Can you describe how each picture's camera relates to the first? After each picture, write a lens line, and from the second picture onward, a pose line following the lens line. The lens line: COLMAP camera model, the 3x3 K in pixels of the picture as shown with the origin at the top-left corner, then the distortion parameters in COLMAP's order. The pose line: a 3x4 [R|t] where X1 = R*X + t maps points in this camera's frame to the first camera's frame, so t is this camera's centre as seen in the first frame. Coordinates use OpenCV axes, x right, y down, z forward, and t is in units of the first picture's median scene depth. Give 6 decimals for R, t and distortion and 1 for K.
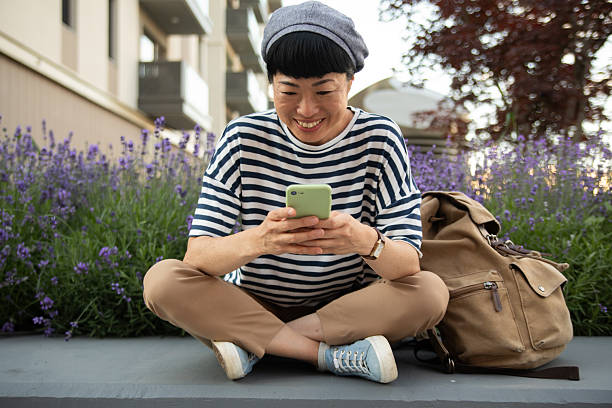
lens RADIAL K [[687.5, 0, 306.0], [0, 687.5, 204.0], [0, 0, 1]] dist [-0.001051, 0.030043]
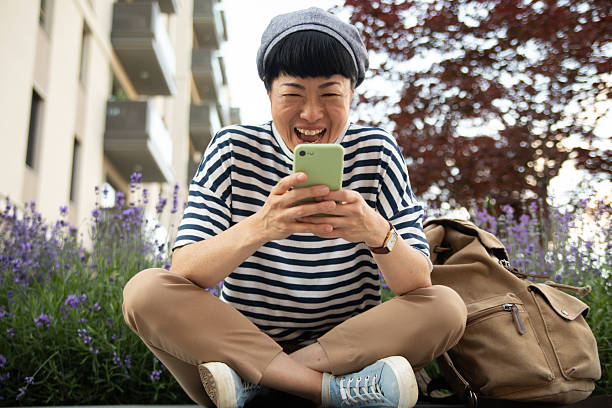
lens RADIAL K [[687.5, 0, 306.0], [0, 687.5, 204.0], [0, 0, 1]] dist [-0.001051, 0.030043]
pose [[0.998078, 0.009752, 0.061192, -0.056039], [0.004281, 0.974329, -0.225087, 0.188042], [-0.061817, 0.224917, 0.972415, 0.107405]]
